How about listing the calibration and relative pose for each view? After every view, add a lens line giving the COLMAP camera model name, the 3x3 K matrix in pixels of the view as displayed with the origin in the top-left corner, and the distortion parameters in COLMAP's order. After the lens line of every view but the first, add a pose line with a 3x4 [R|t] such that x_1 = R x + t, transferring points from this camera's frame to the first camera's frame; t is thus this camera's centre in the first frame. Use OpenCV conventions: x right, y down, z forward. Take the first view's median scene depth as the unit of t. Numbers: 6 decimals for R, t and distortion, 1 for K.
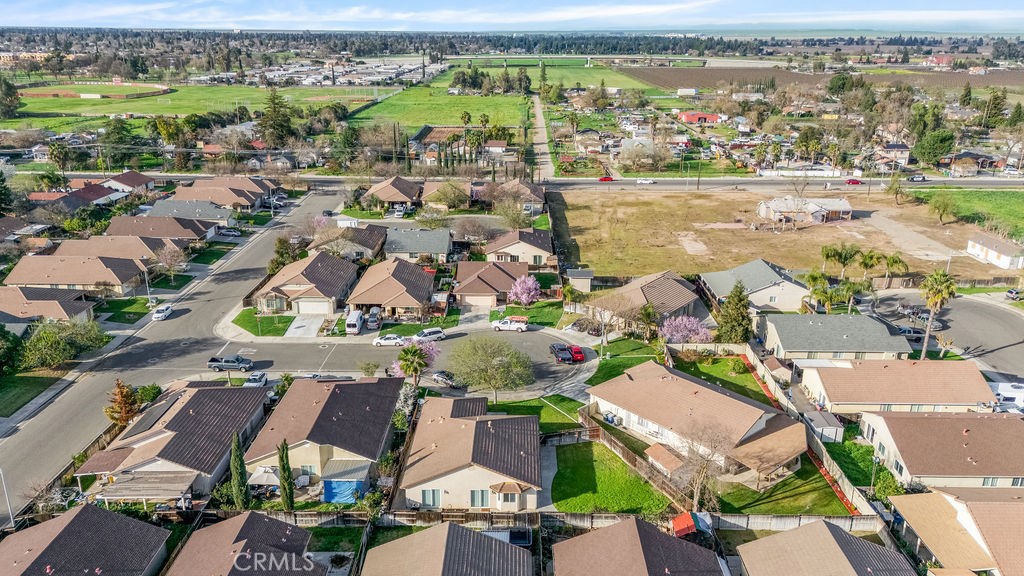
lens RADIAL K [[786.7, 0, 518.6], [0, 786.7, 299.0], [0, 0, 1]] dist [0.072536, -0.047105]
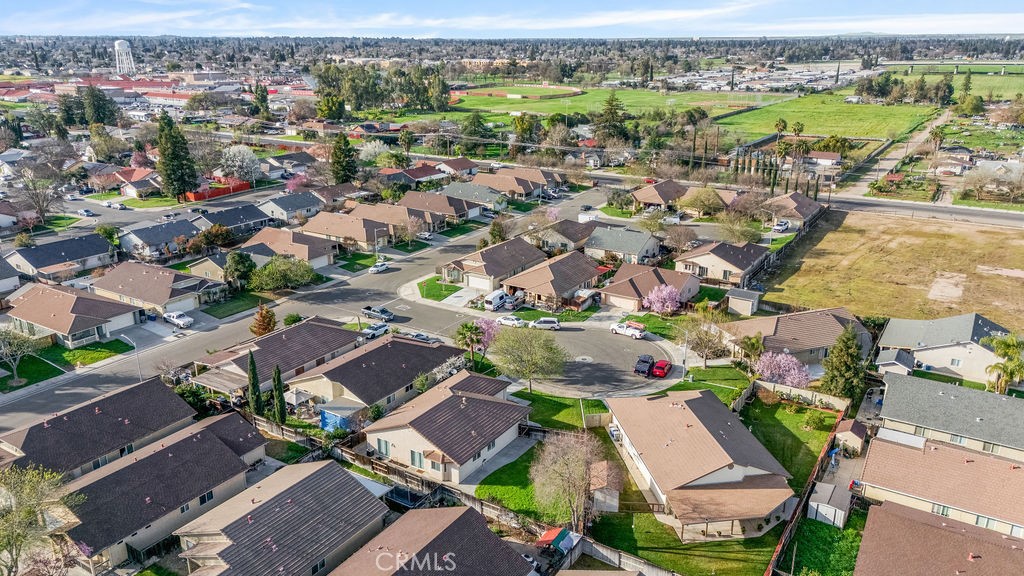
lens RADIAL K [[786.7, 0, 516.5], [0, 786.7, 288.5], [0, 0, 1]] dist [0.072536, -0.047105]
pose [[0.840895, 0.159514, -0.517157, 0.353926], [-0.169632, 0.985109, 0.028030, -0.020959], [0.513927, 0.064156, 0.855431, 0.071040]]
